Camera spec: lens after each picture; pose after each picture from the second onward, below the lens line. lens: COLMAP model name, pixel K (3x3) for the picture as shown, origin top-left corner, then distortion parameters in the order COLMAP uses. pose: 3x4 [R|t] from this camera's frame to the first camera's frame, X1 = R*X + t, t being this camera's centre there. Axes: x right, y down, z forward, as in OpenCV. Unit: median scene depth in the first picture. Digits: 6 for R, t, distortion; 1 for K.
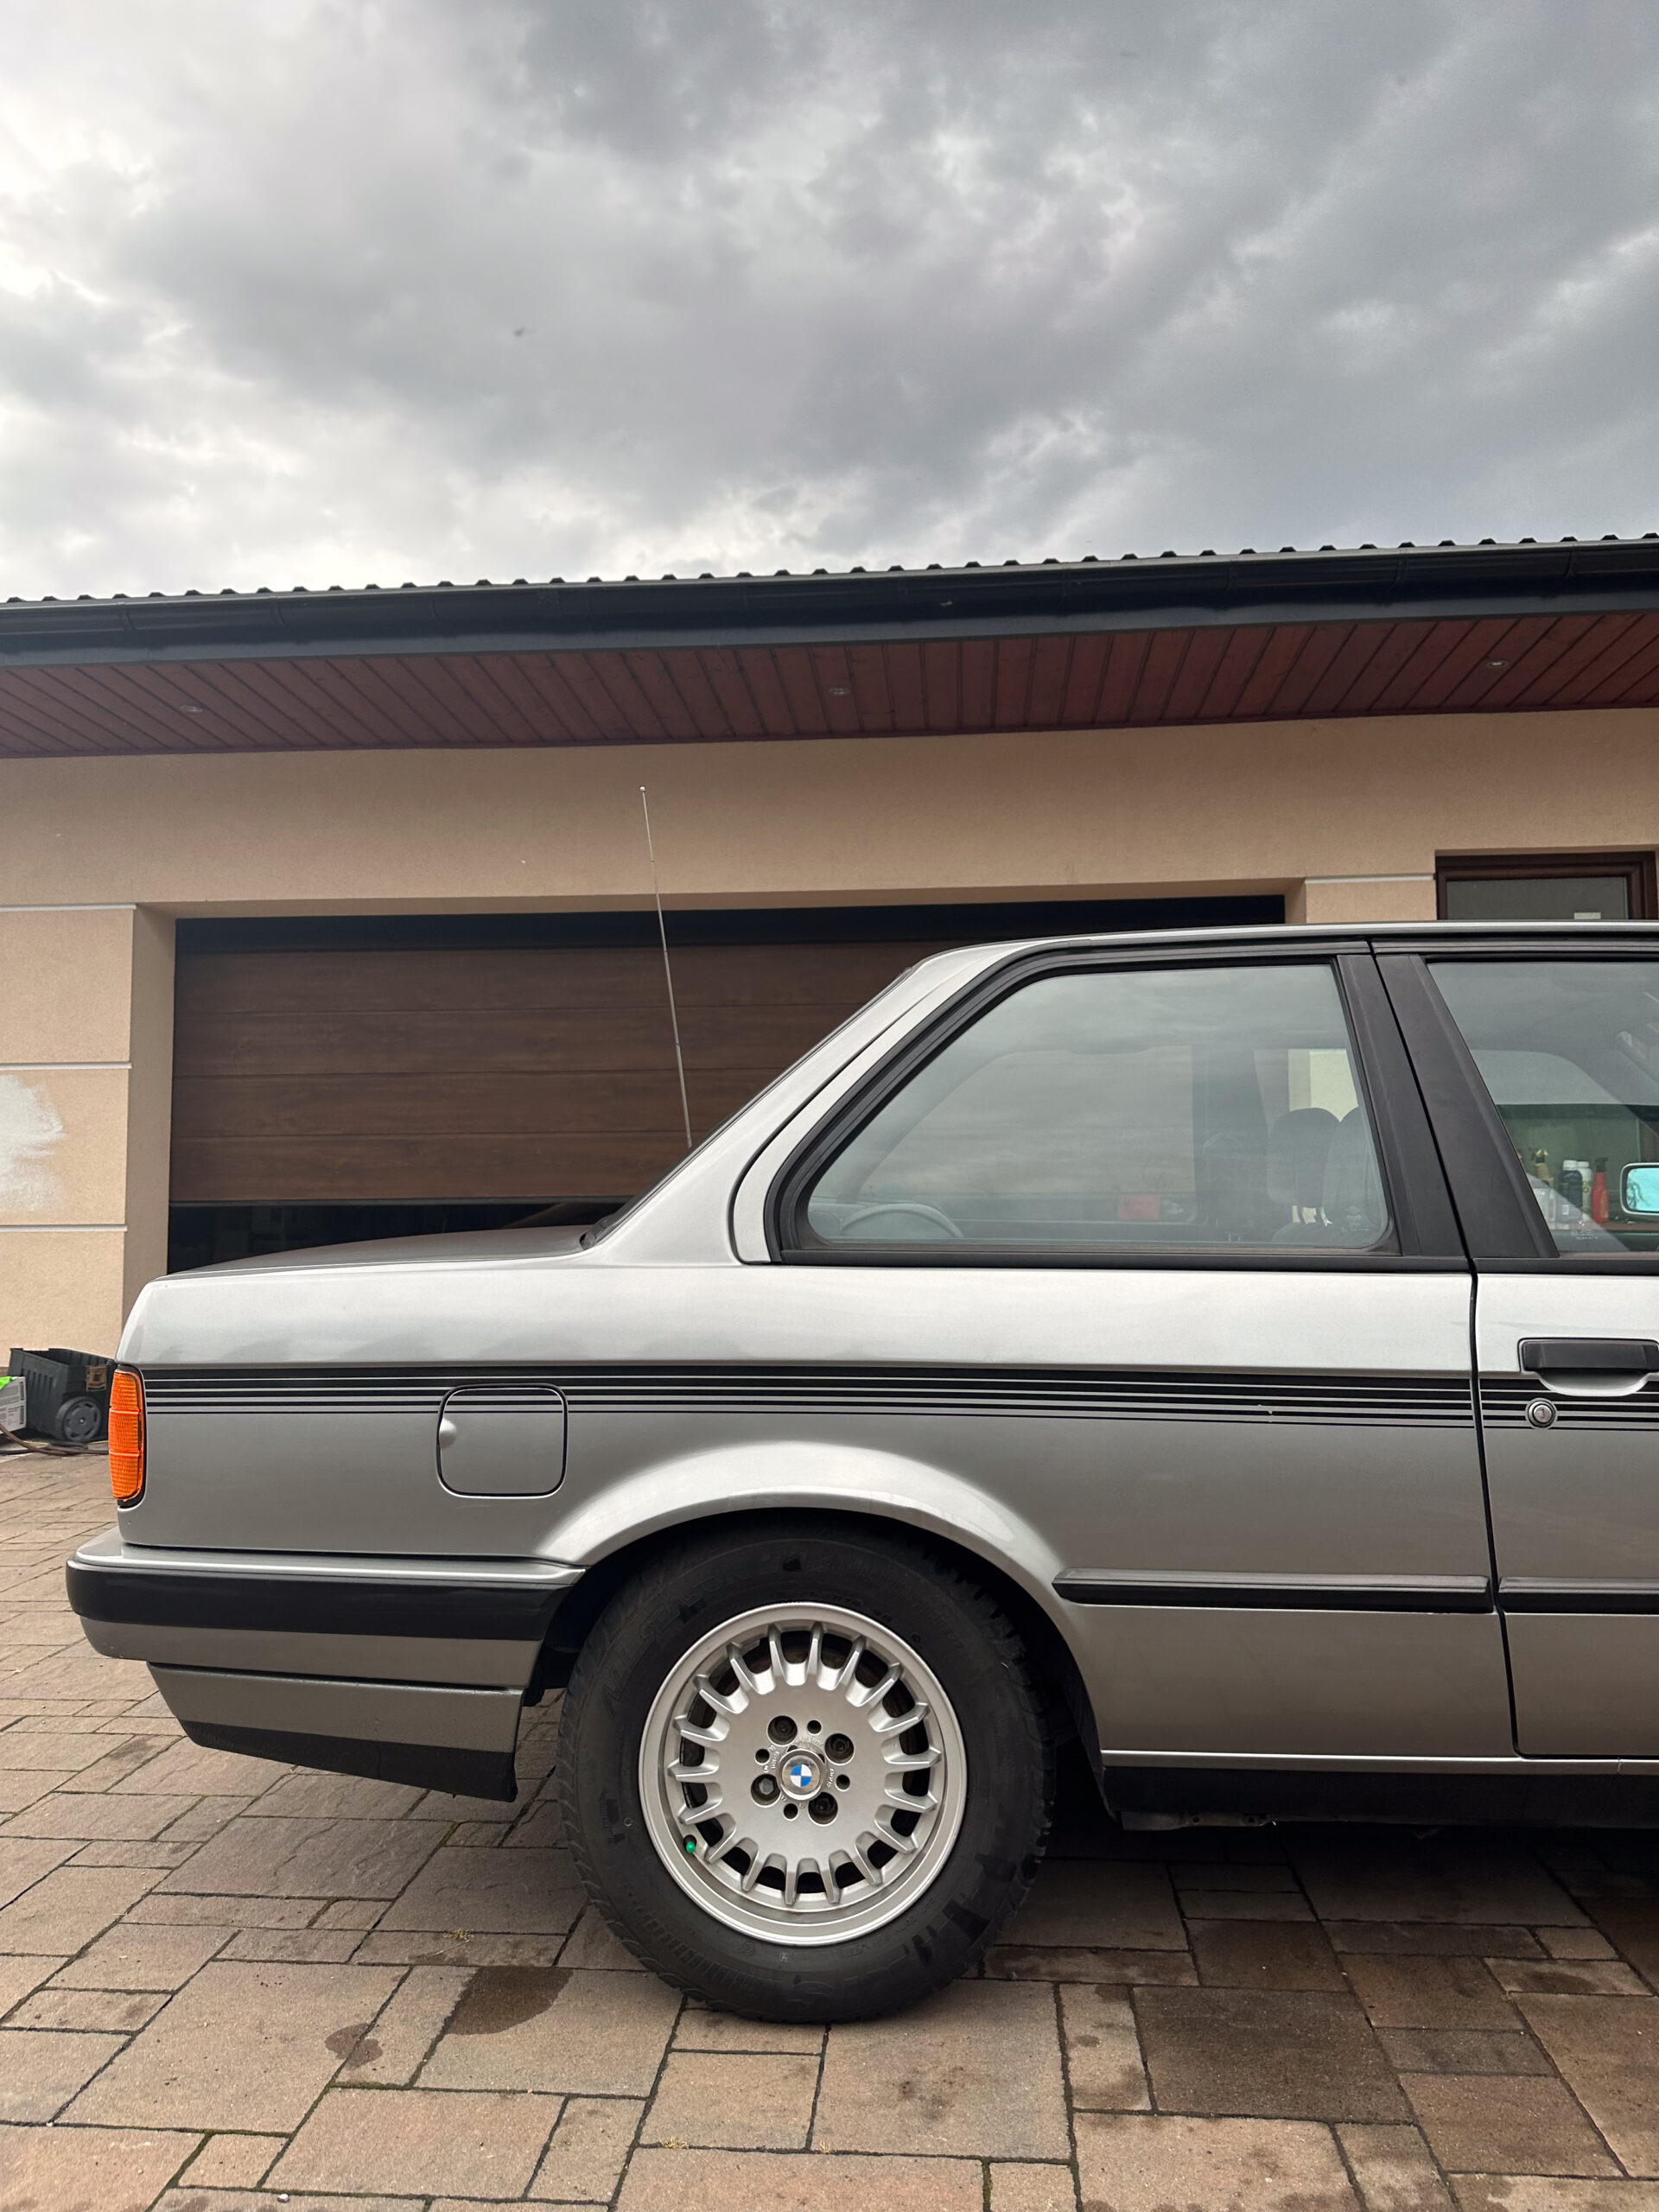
lens RADIAL K [[1531.5, 0, 820.6], [0, 1531.5, 1116.8], [0, 0, 1]] dist [0.073882, -0.086578]
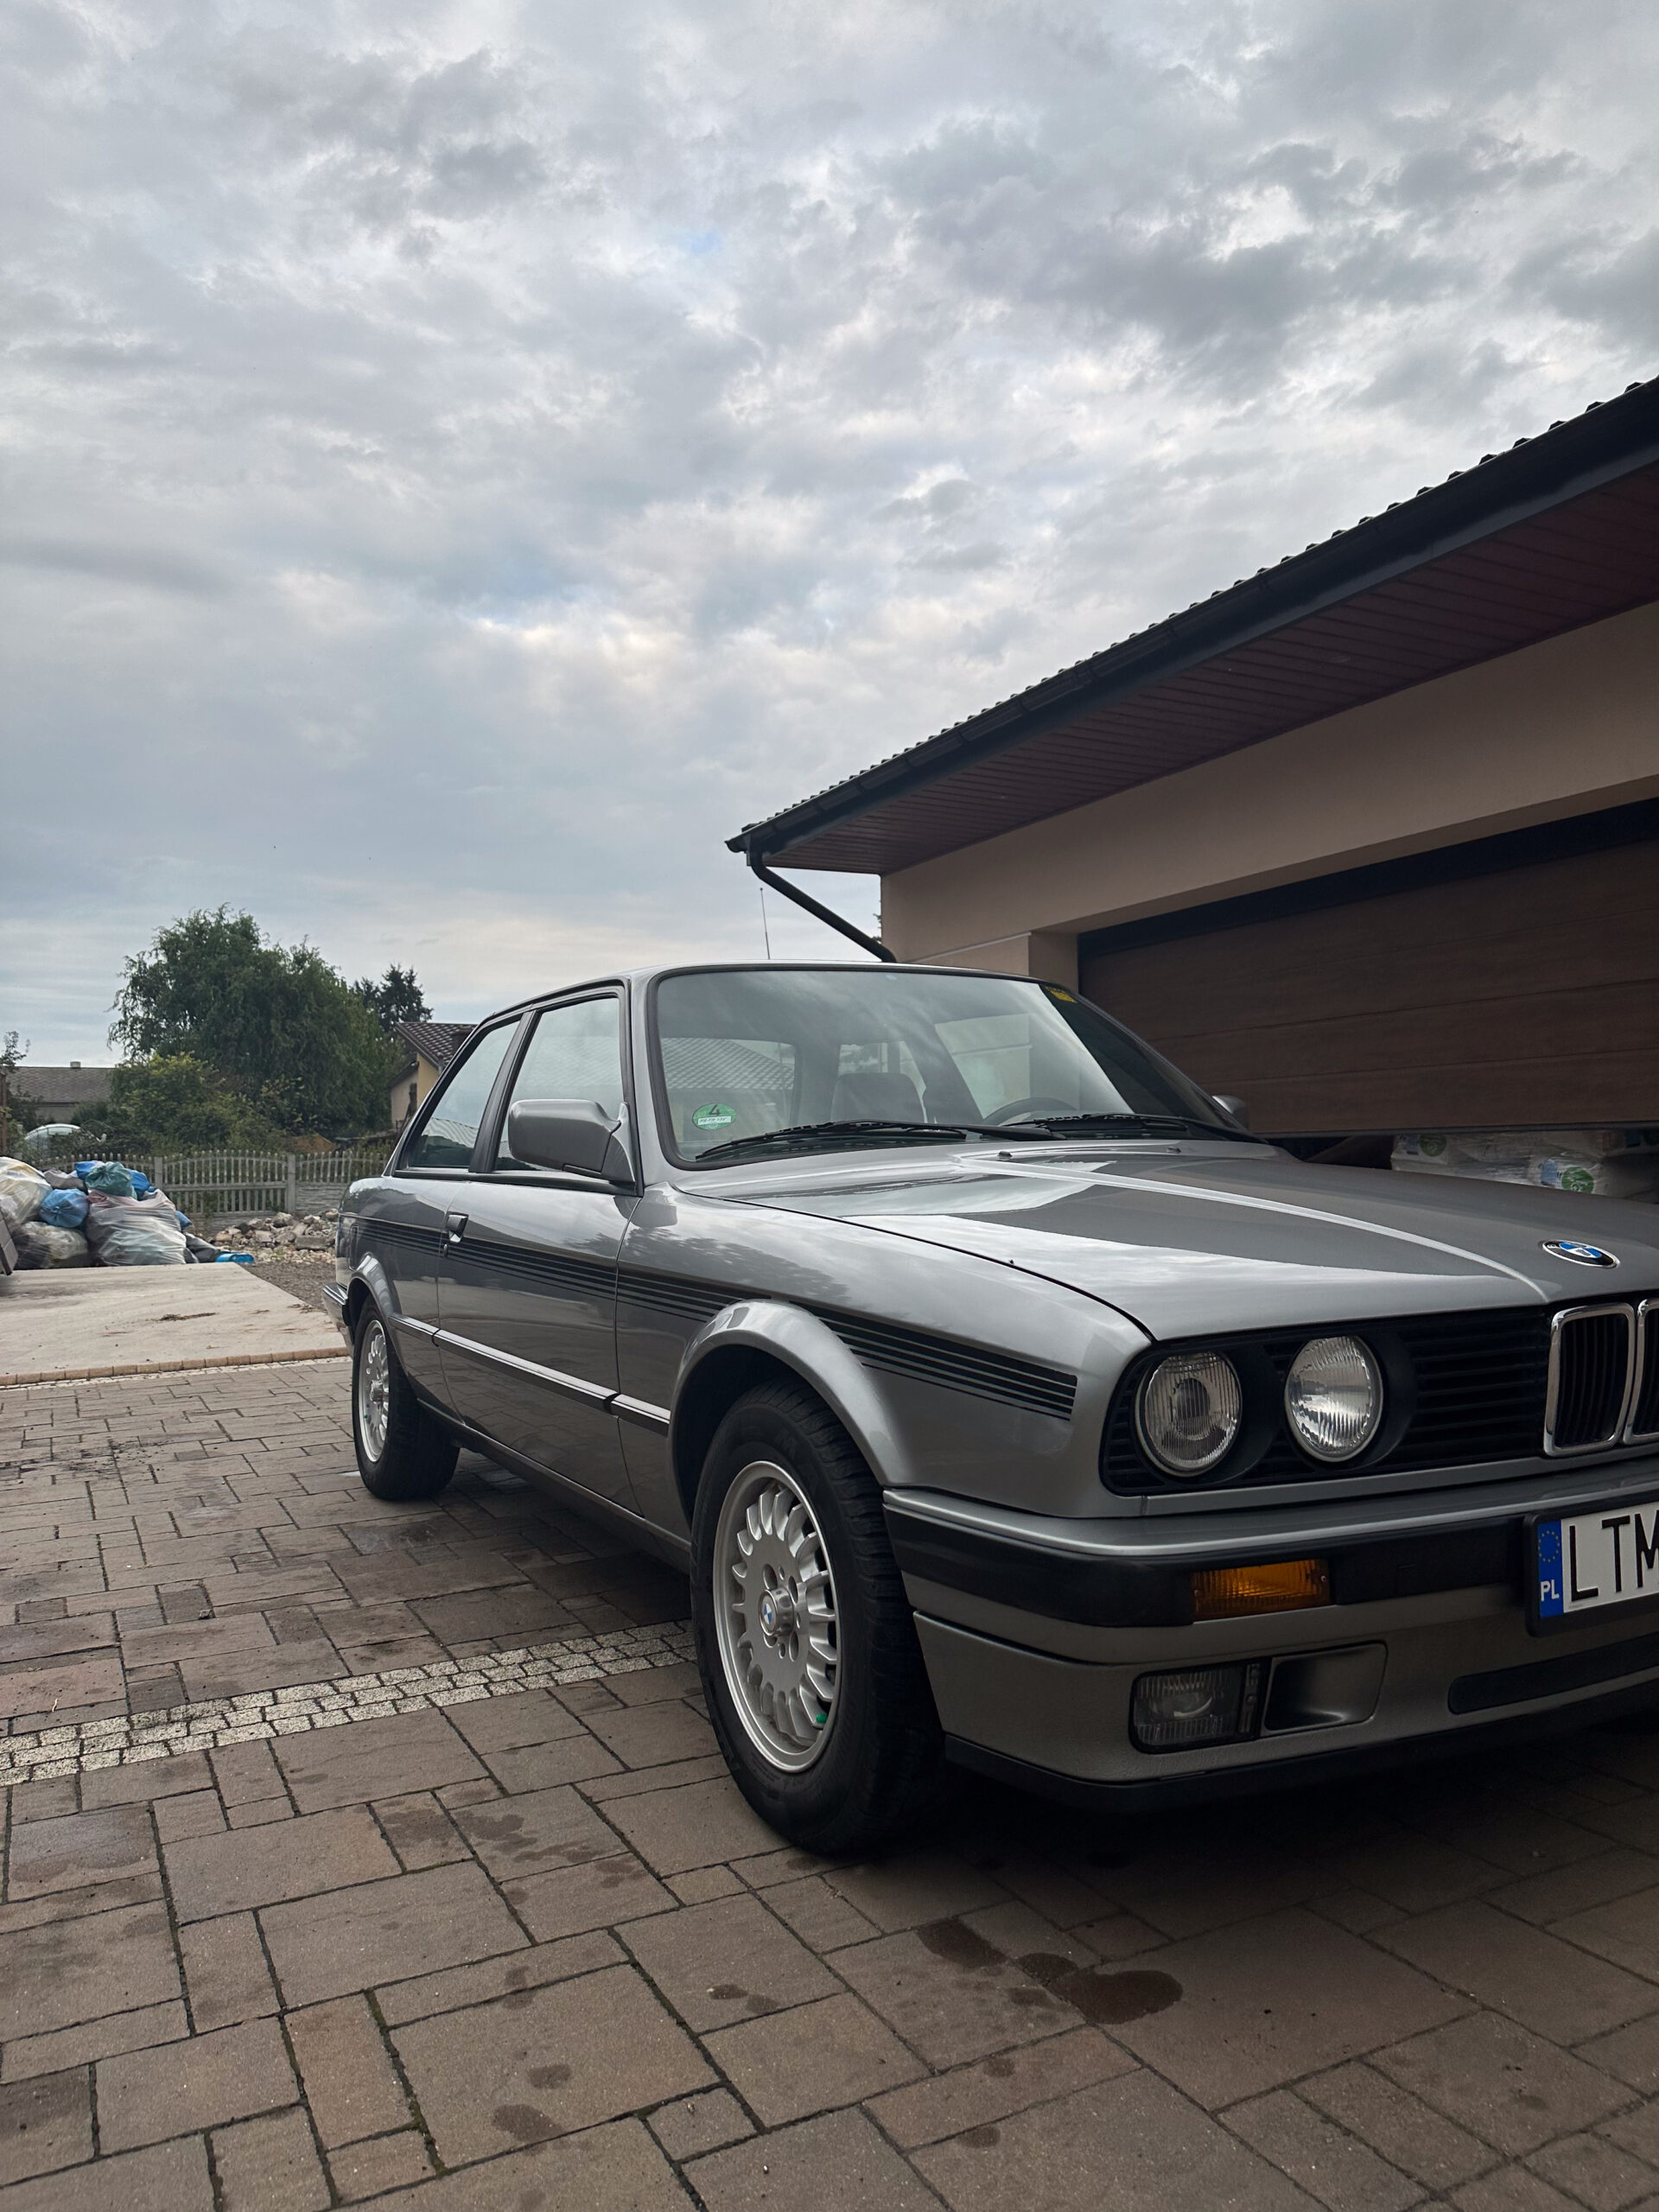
lens RADIAL K [[1531.5, 0, 820.6], [0, 1531.5, 1116.8], [0, 0, 1]] dist [0.073882, -0.086578]
pose [[0.531639, -0.027874, -0.846513, 2.272750], [0.063206, 0.997977, 0.006833, 0.032289], [0.844610, -0.057137, 0.532325, 0.341452]]
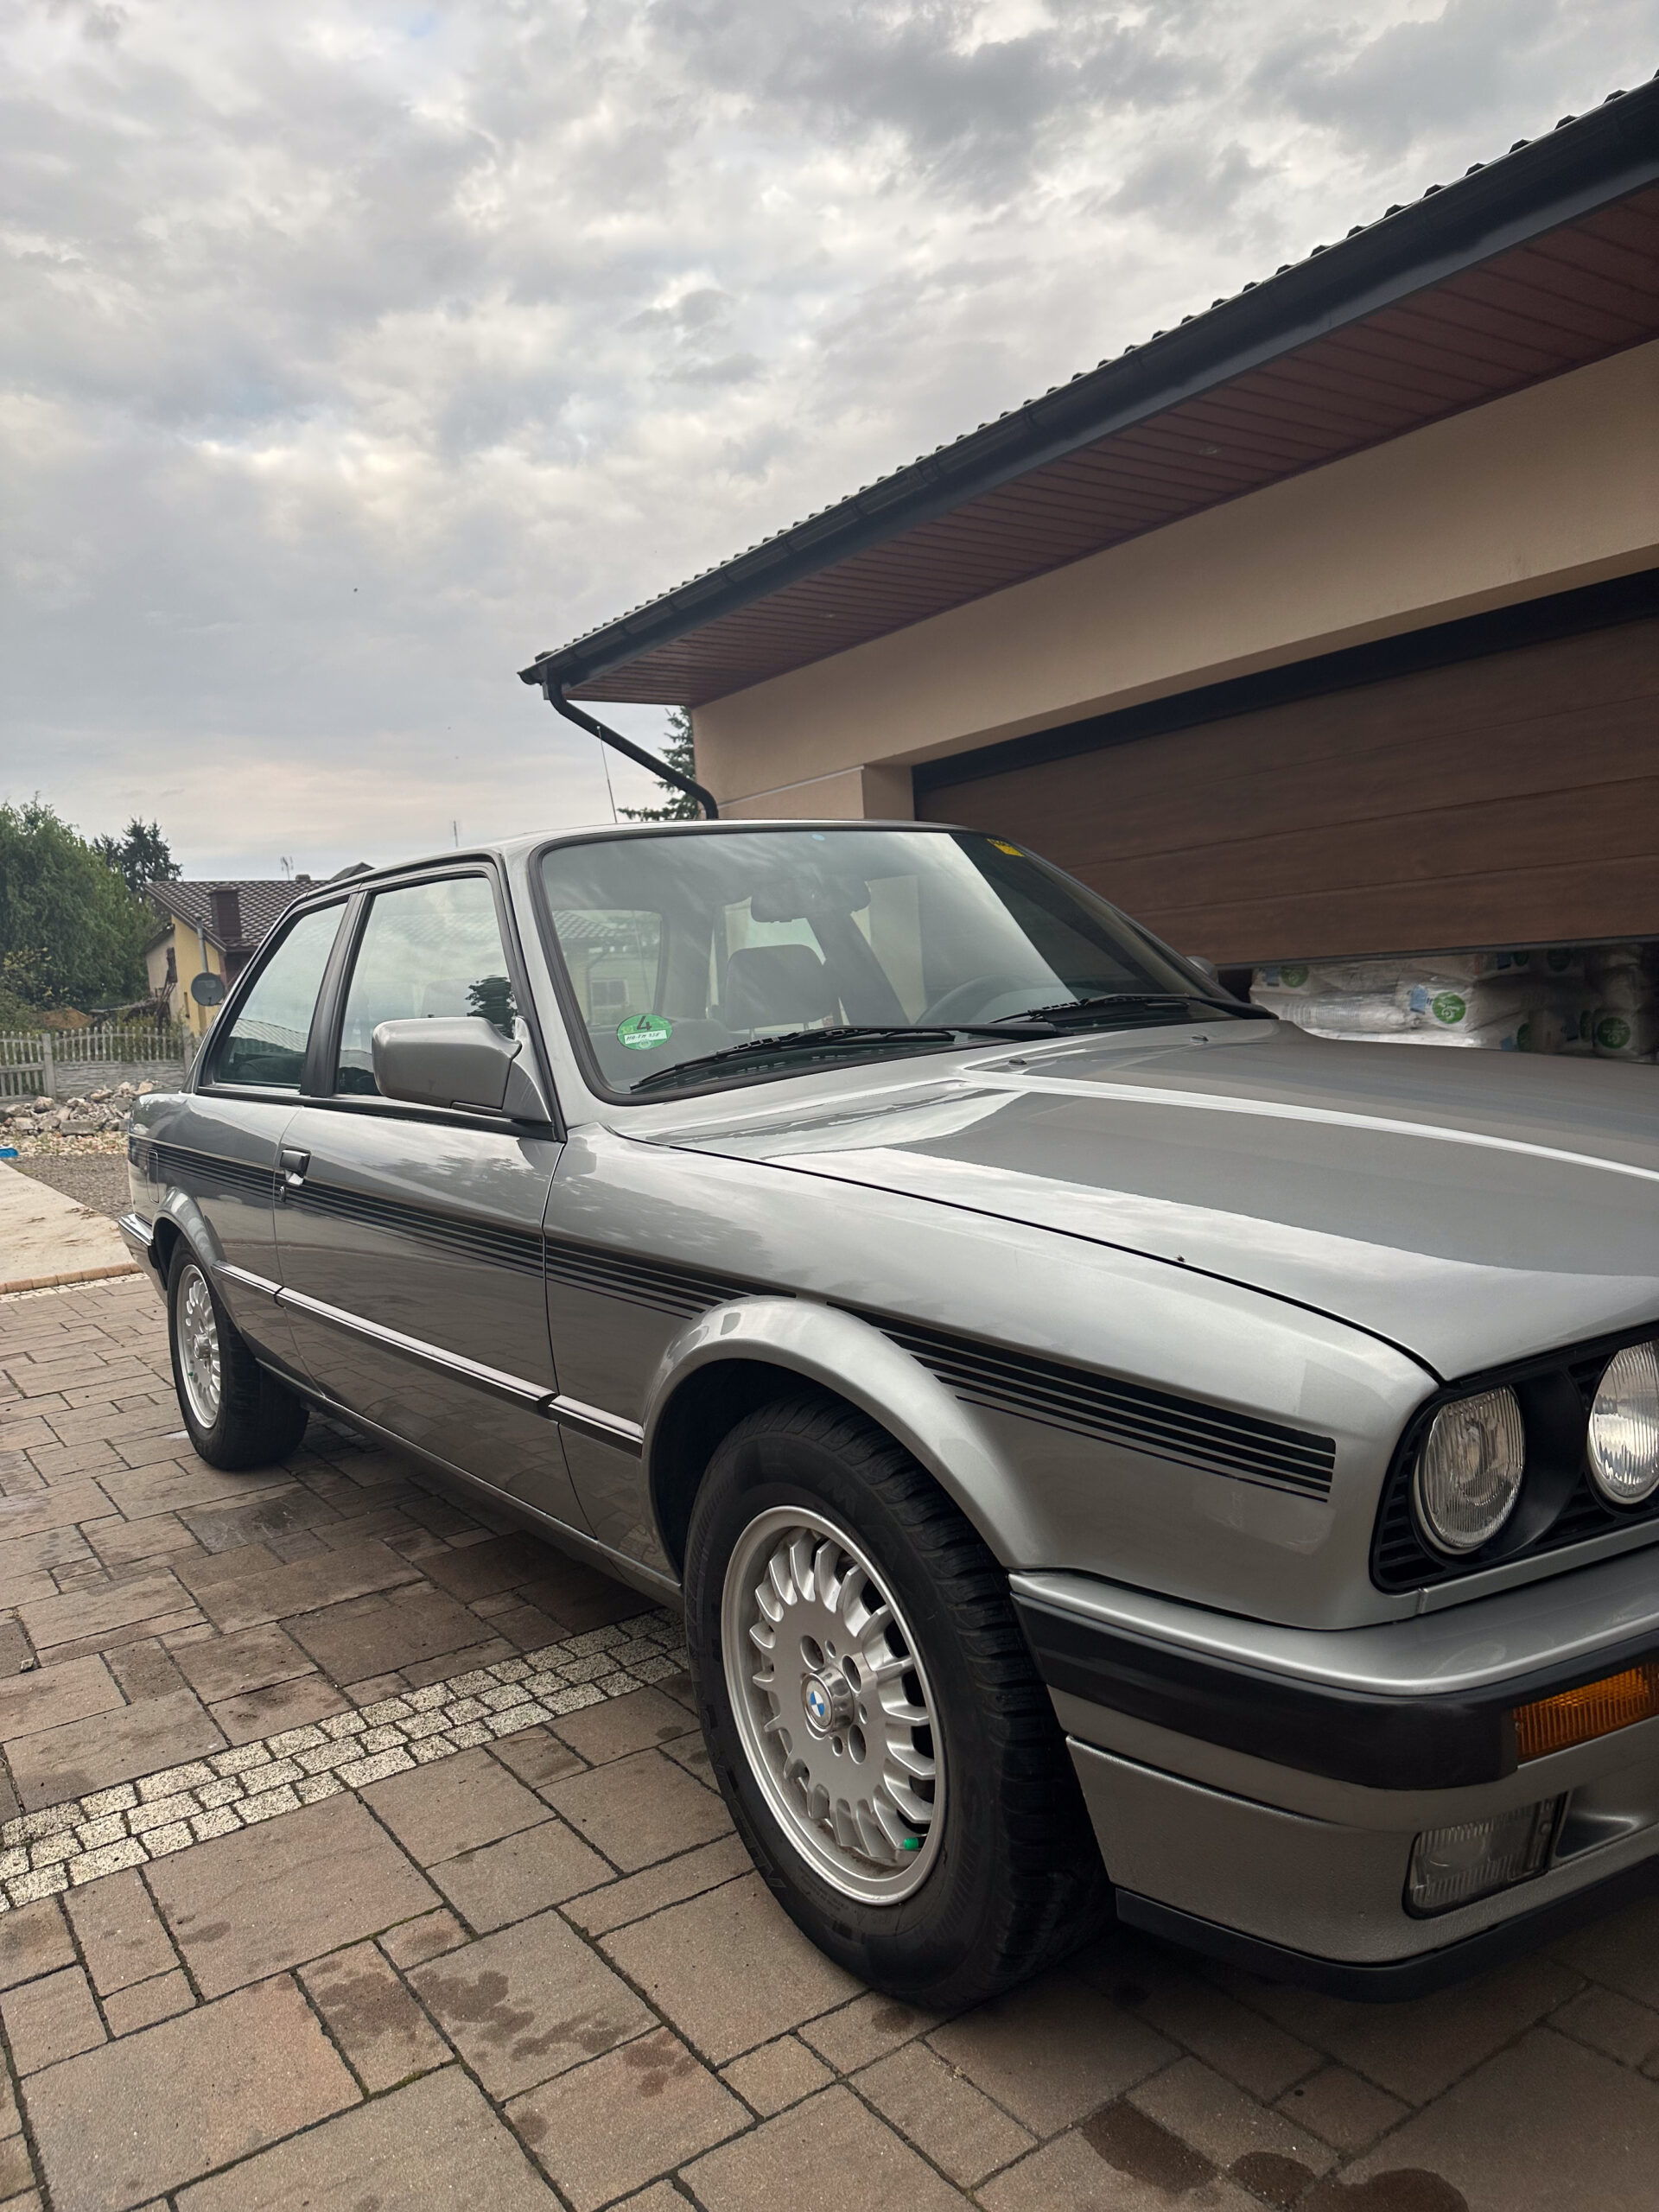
lens RADIAL K [[1543.4, 0, 801.4], [0, 1543.4, 1107.0], [0, 0, 1]] dist [0.031697, -0.027127]
pose [[0.631147, 0.018116, -0.775452, 1.969841], [0.113129, 0.986887, 0.115132, -0.026714], [0.767369, -0.160391, 0.620821, 0.392206]]
